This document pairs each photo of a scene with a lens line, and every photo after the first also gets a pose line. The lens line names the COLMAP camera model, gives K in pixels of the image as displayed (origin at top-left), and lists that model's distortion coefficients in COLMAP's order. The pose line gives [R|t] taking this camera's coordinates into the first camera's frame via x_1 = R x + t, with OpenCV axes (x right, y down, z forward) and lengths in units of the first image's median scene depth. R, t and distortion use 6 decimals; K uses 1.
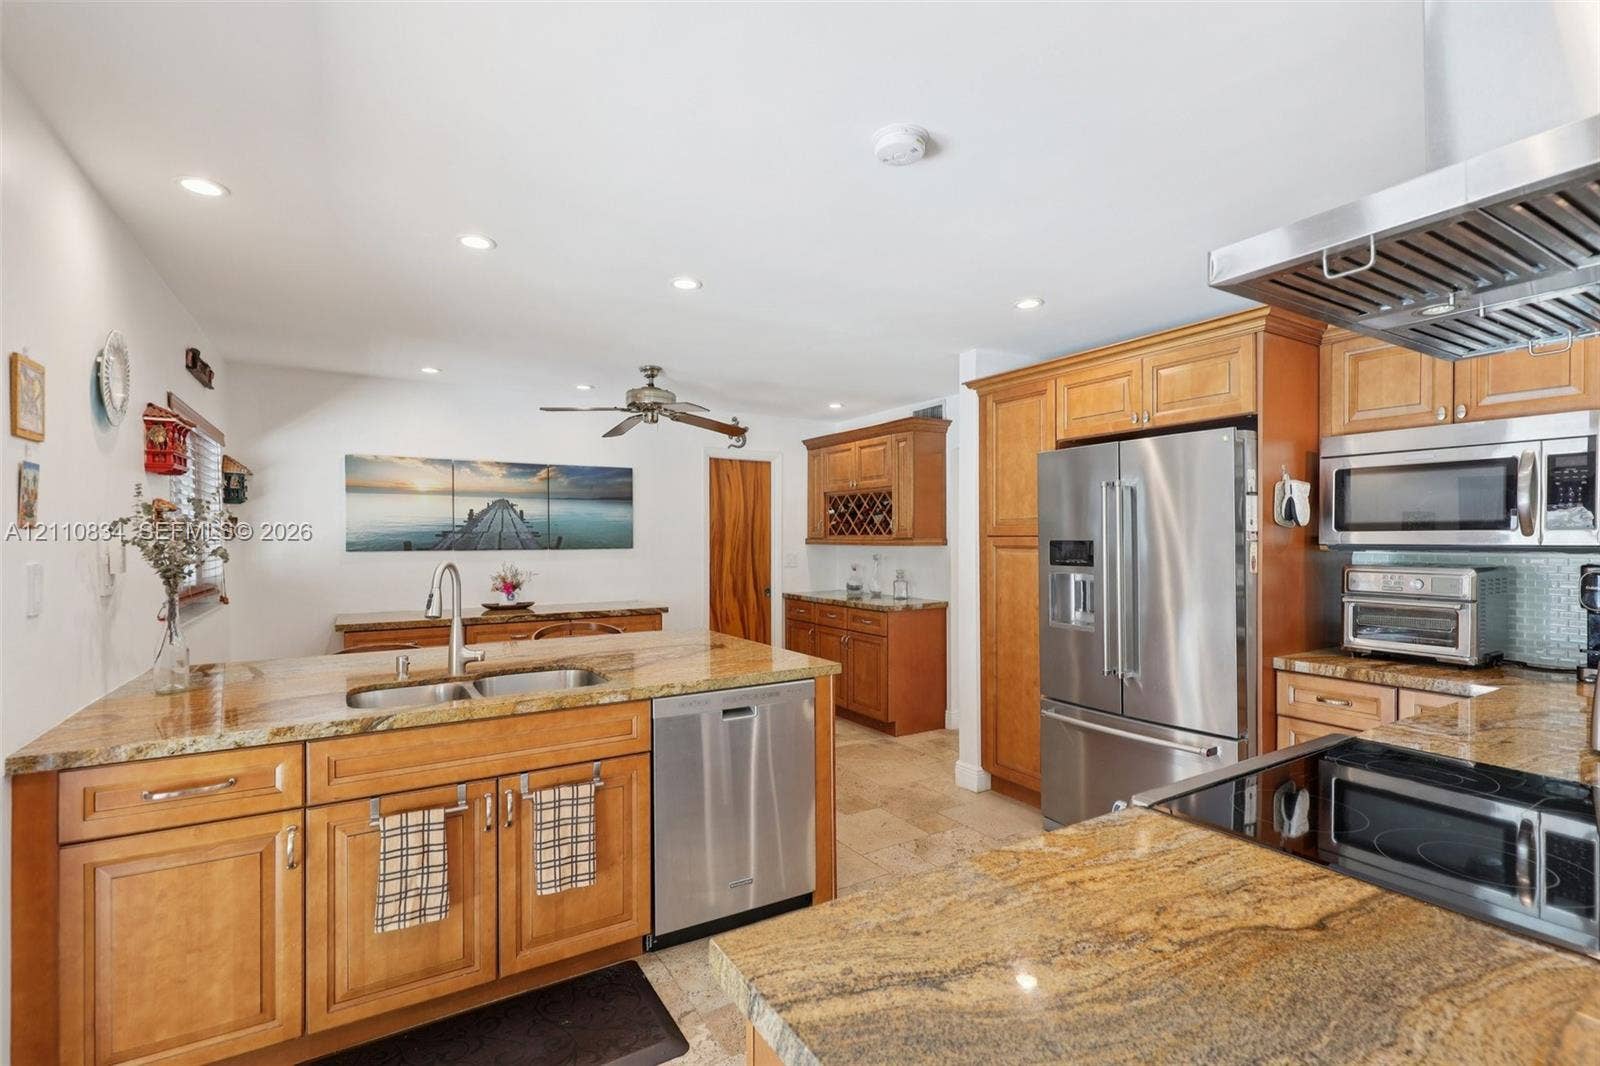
lens RADIAL K [[730.1, 0, 808.6], [0, 730.1, 539.8], [0, 0, 1]] dist [-0.001451, 0.000219]
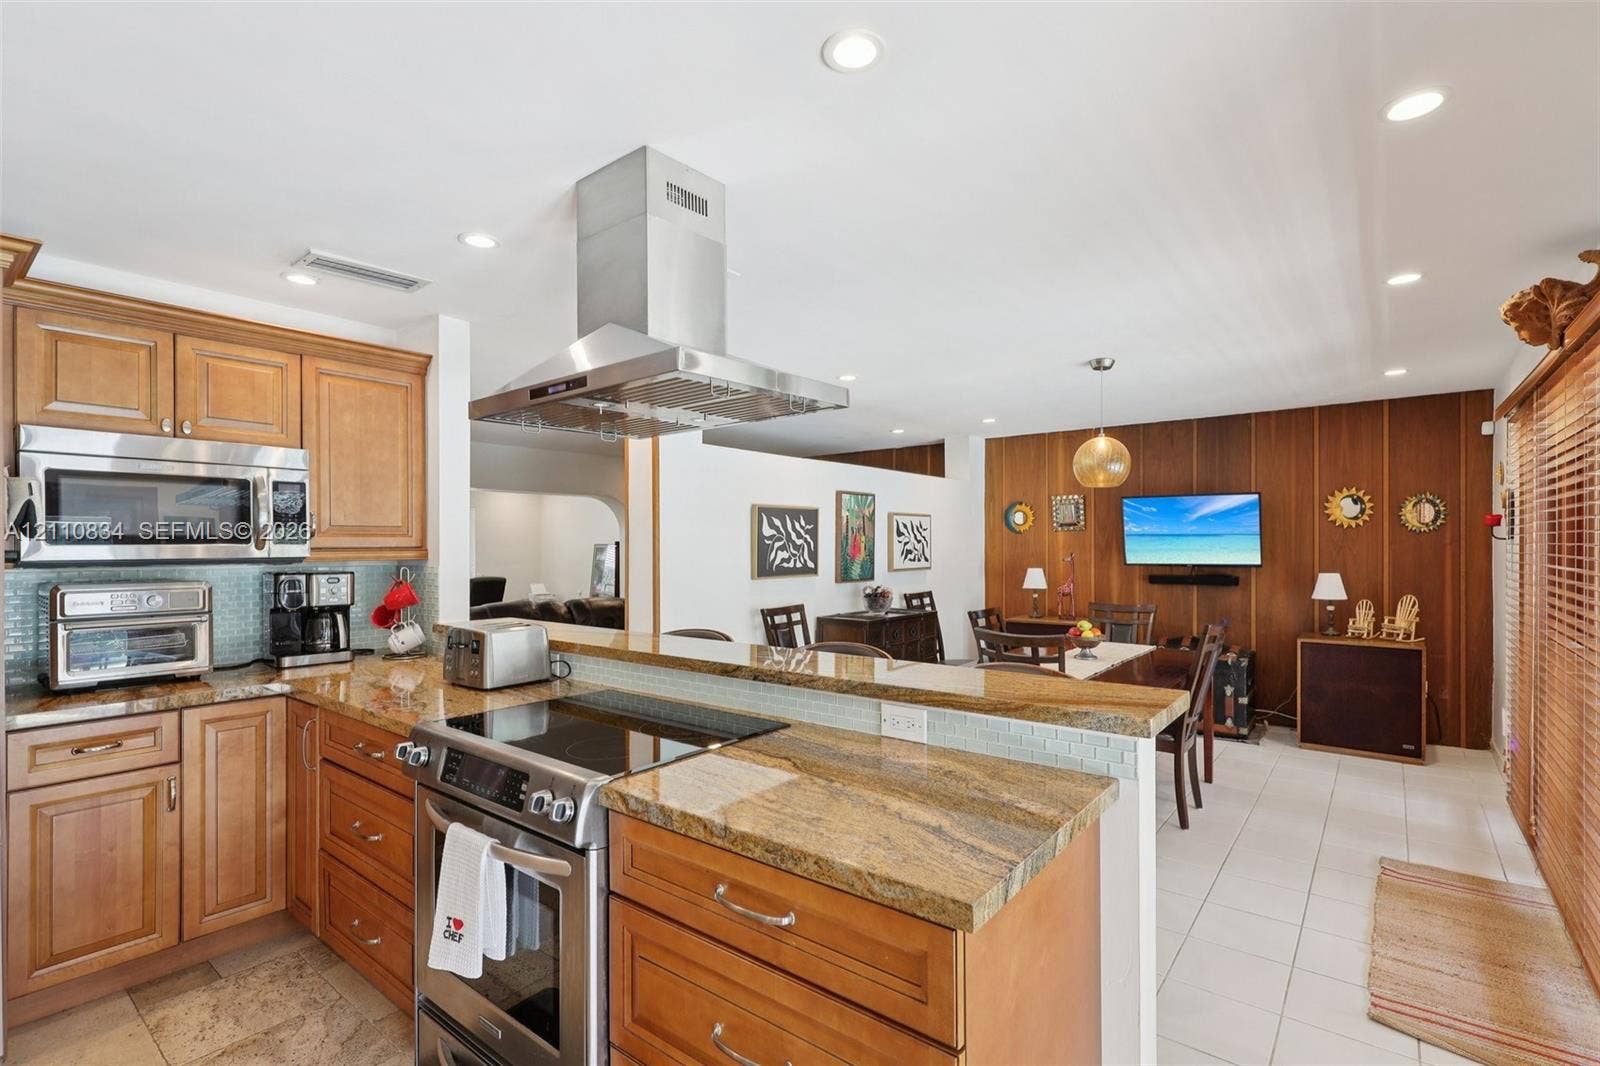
lens RADIAL K [[730.1, 0, 820.5], [0, 730.1, 544.4], [0, 0, 1]] dist [-0.001451, 0.000219]
pose [[-0.348019, 0.005576, 0.937471, -0.344371], [0.006923, 0.999970, -0.003378, -0.003119], [-0.937462, 0.005315, -0.348047, 0.497103]]
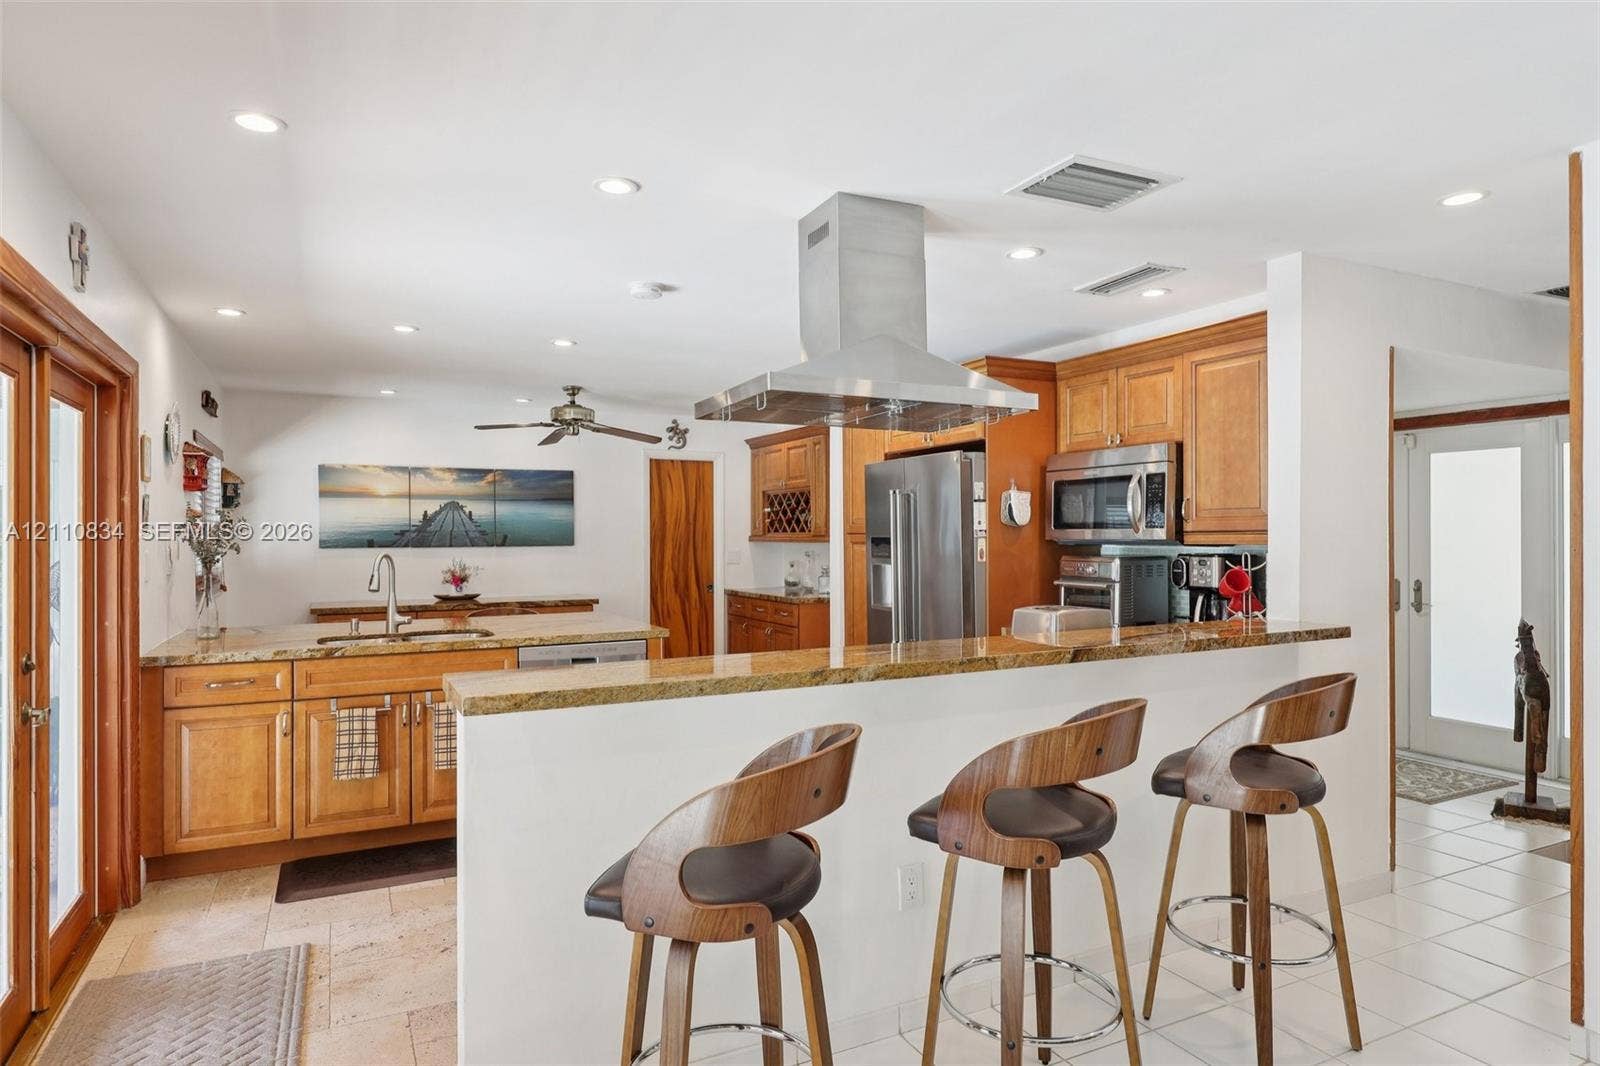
lens RADIAL K [[922.6, 0, 799.4], [0, 922.6, 531.0], [0, 0, 1]] dist [-0.000128, -0.001884]
pose [[0.996168, -0.002977, -0.087406, 0.400726], [0.002371, 0.999972, -0.007040, 0.001162], [0.087425, 0.006806, 0.996148, -0.619608]]
